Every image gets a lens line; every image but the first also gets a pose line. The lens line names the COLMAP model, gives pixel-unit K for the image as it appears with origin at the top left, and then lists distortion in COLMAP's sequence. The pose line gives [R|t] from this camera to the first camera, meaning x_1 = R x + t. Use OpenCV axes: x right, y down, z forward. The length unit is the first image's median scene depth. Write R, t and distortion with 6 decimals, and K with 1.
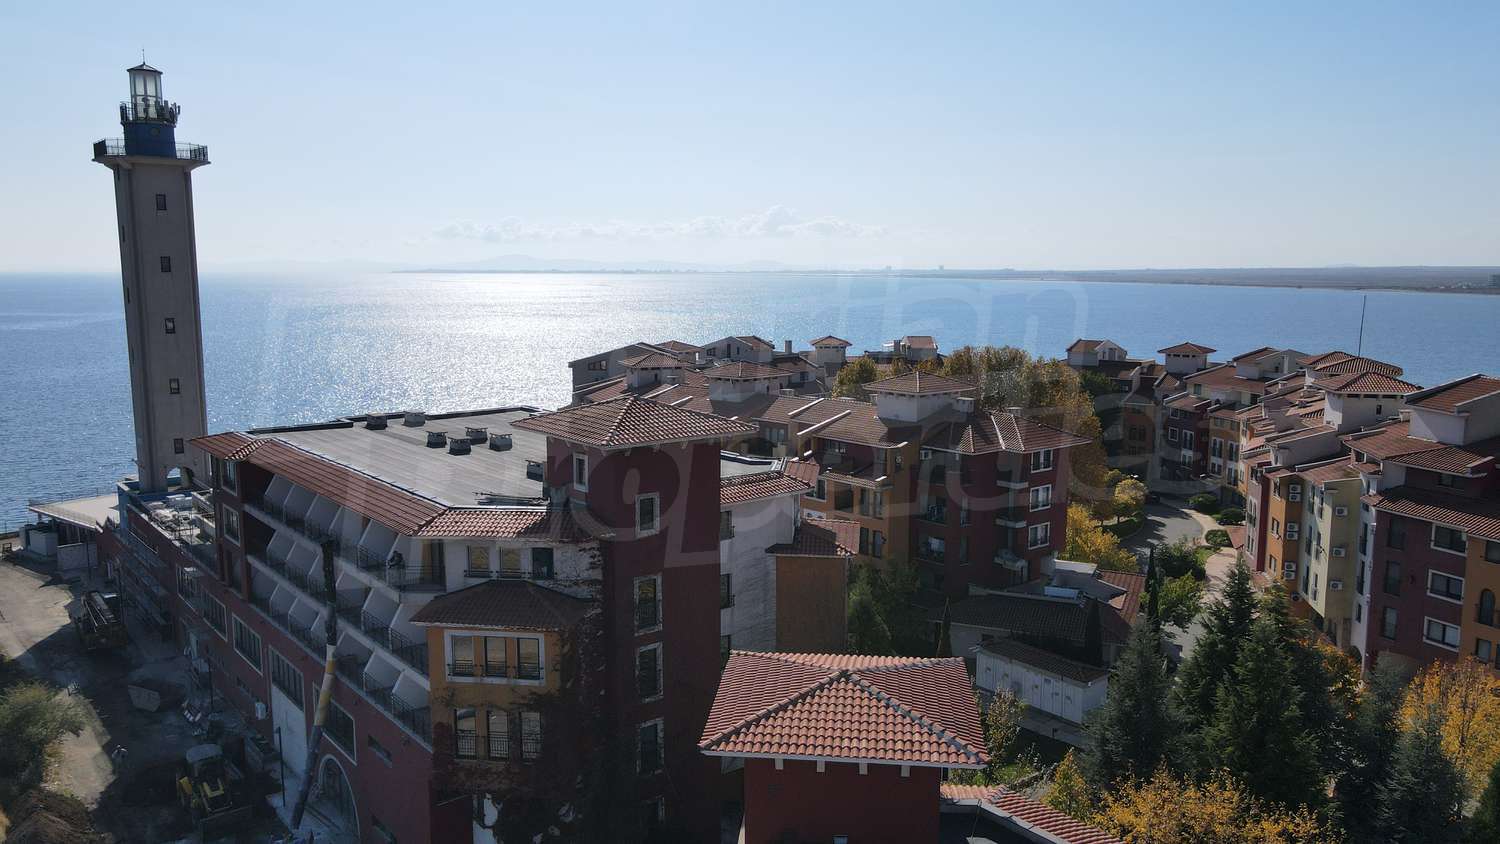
lens RADIAL K [[1107.3, 0, 749.4], [0, 1107.3, 419.1], [0, 0, 1]] dist [-0.007130, 0.041915]
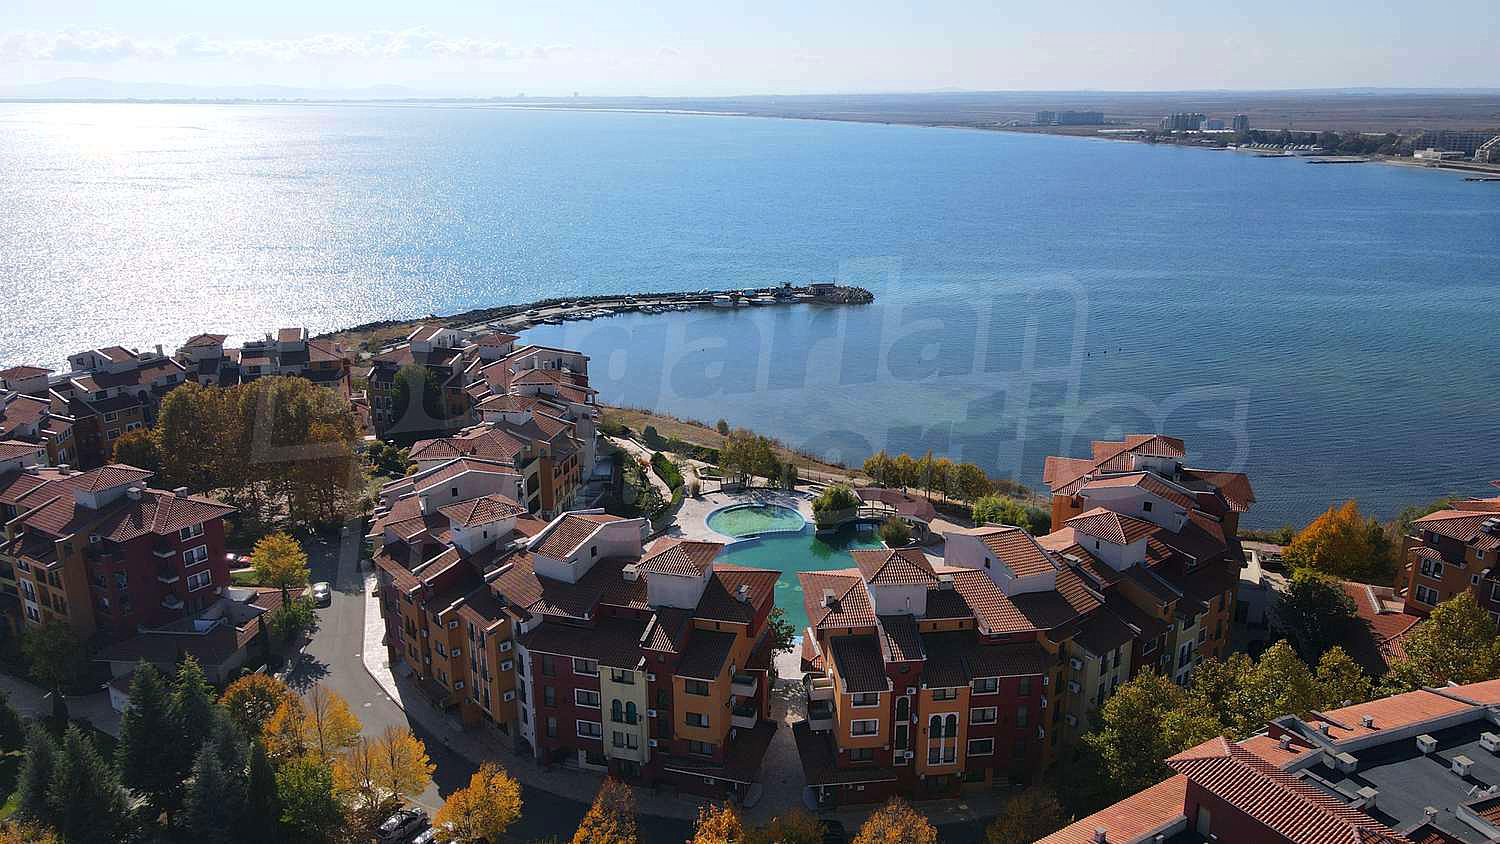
lens RADIAL K [[1107.3, 0, 749.4], [0, 1107.3, 419.1], [0, 0, 1]] dist [-0.007130, 0.041915]
pose [[0.951214, -0.092112, 0.294463, 0.559032], [0.046228, 0.986171, 0.159156, -0.308026], [-0.305050, -0.137779, 0.942317, -0.557125]]
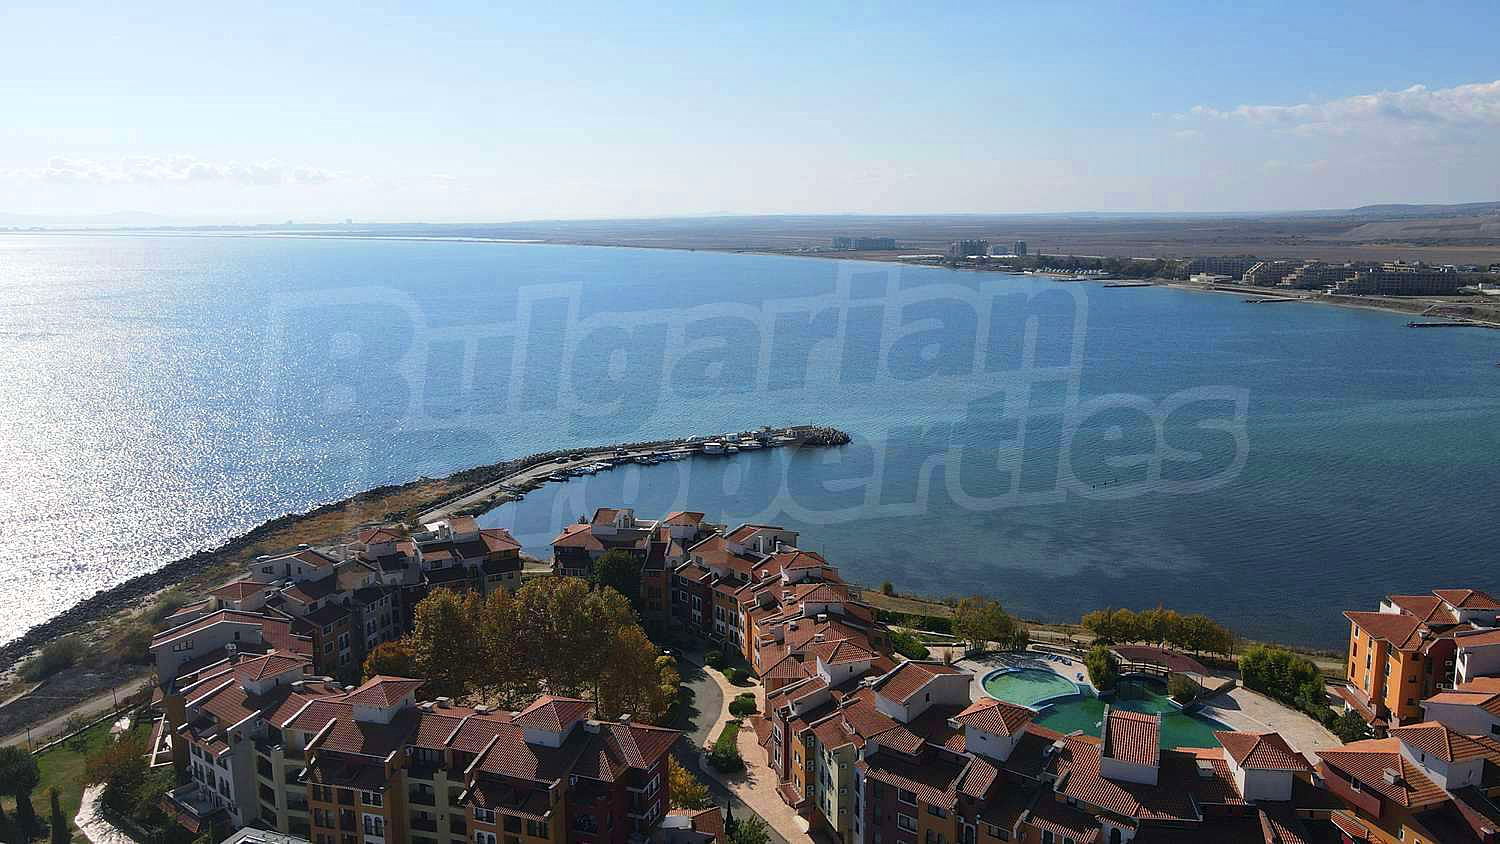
lens RADIAL K [[1107.3, 0, 749.4], [0, 1107.3, 419.1], [0, 0, 1]] dist [-0.007130, 0.041915]
pose [[0.870787, -0.097715, 0.481852, -0.262175], [0.075238, 0.994992, 0.065806, -0.484294], [-0.485869, -0.021050, 0.873778, -0.259872]]
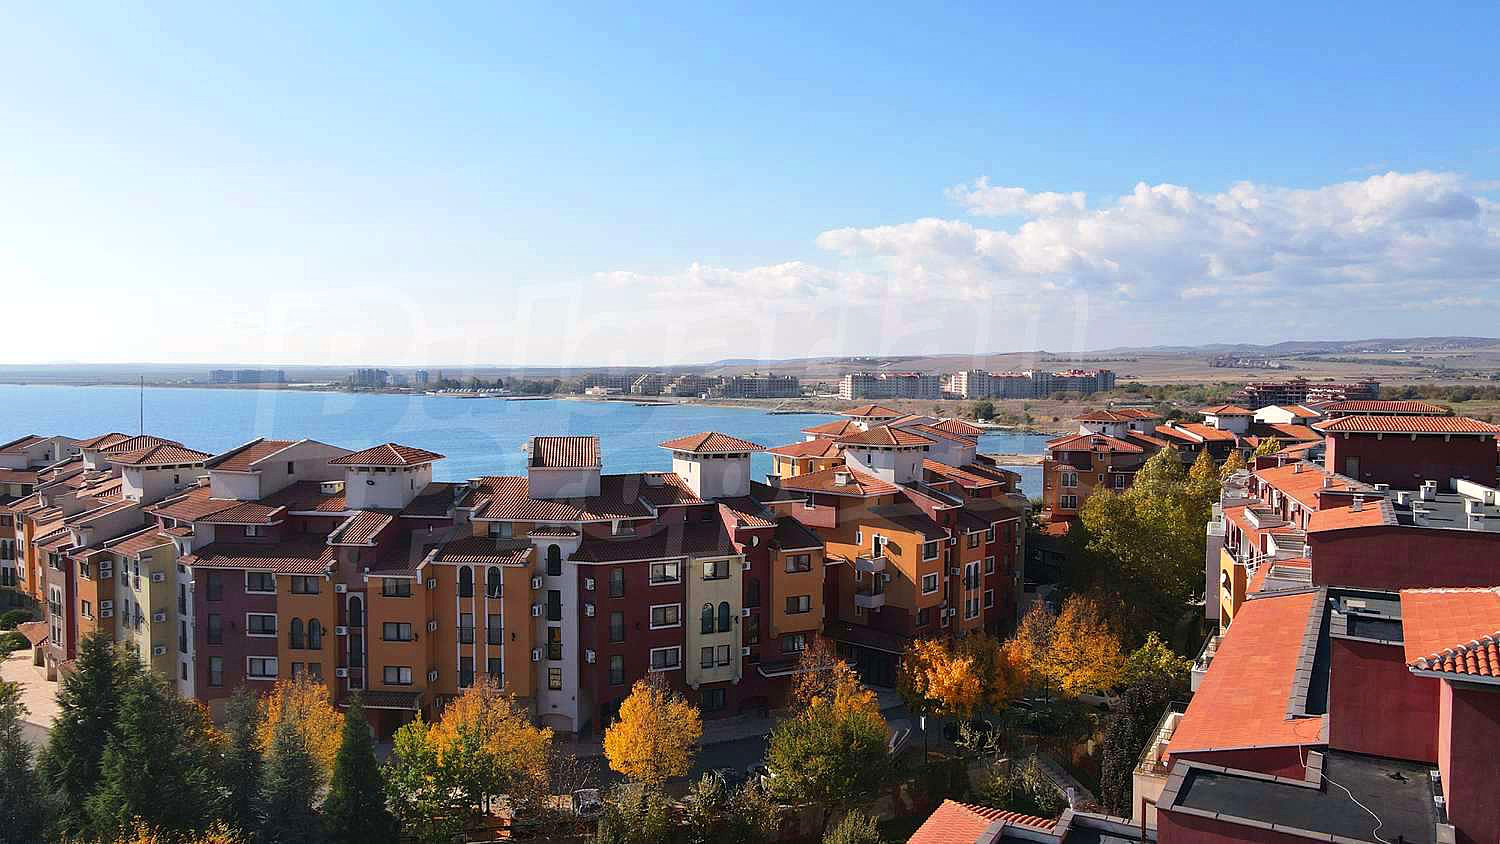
lens RADIAL K [[1107.3, 0, 749.4], [0, 1107.3, 419.1], [0, 0, 1]] dist [-0.007130, 0.041915]
pose [[0.507890, -0.041573, 0.860418, -0.065556], [0.115722, 0.993074, -0.020326, 0.020457], [-0.853614, 0.109892, 0.509183, -0.010689]]
